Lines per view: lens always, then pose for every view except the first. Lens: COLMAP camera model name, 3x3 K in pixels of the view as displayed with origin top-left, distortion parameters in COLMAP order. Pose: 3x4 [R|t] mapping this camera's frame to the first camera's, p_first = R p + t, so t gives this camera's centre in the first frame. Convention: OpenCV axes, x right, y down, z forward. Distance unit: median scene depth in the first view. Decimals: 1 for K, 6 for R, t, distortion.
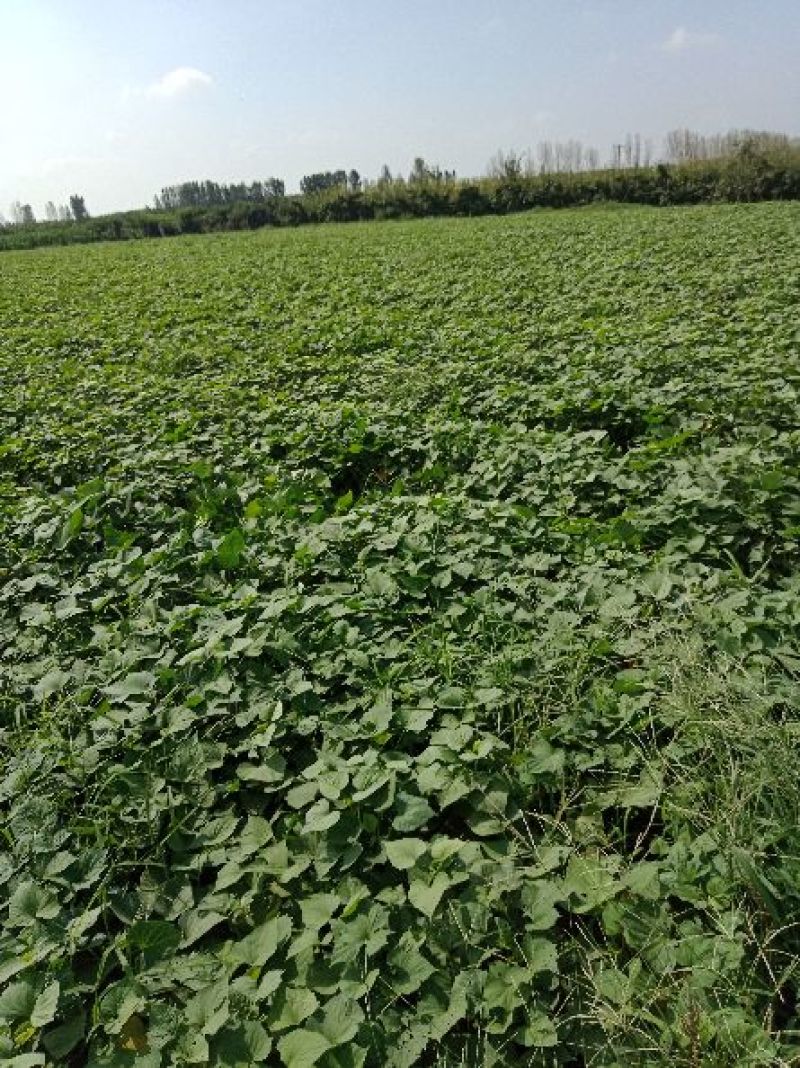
lens RADIAL K [[828.2, 0, 400.0], [0, 828.2, 534.0], [0, 0, 1]] dist [0.043569, -0.057752]
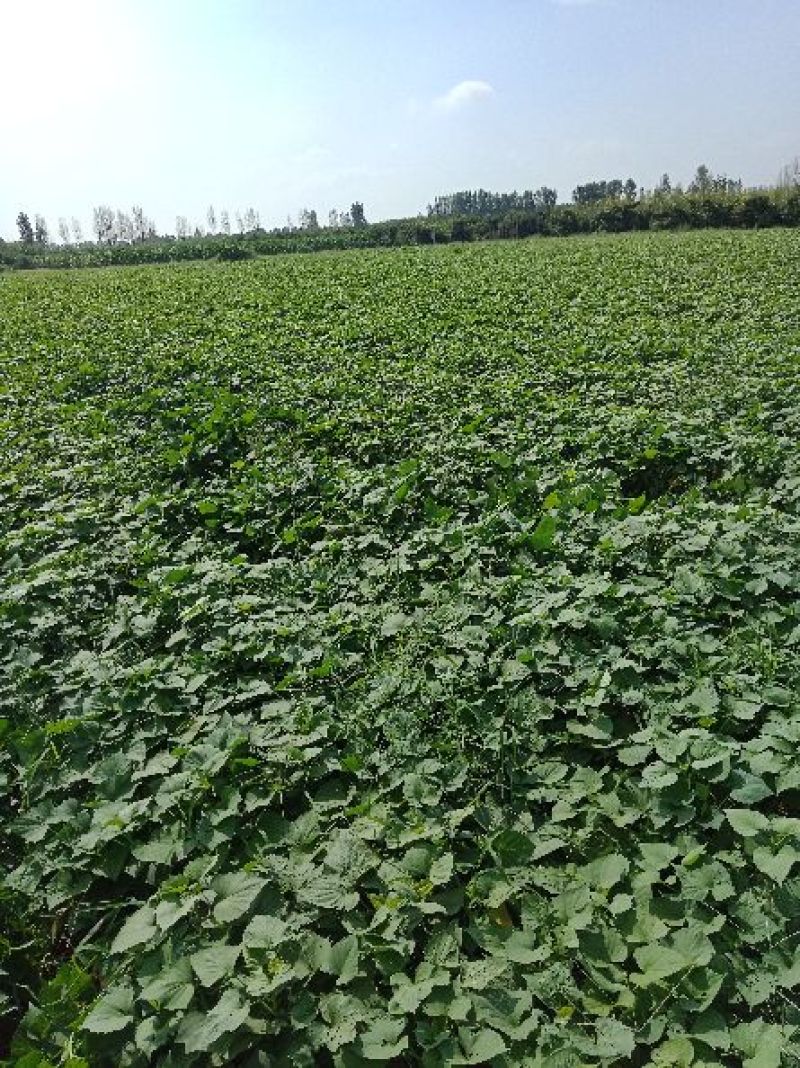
lens RADIAL K [[828.2, 0, 400.0], [0, 828.2, 534.0], [0, 0, 1]] dist [0.043569, -0.057752]
pose [[0.955553, 0.117677, -0.270317, -0.095195], [-0.120256, 0.992718, 0.007060, 0.037200], [0.269179, 0.025761, 0.962746, -0.081165]]
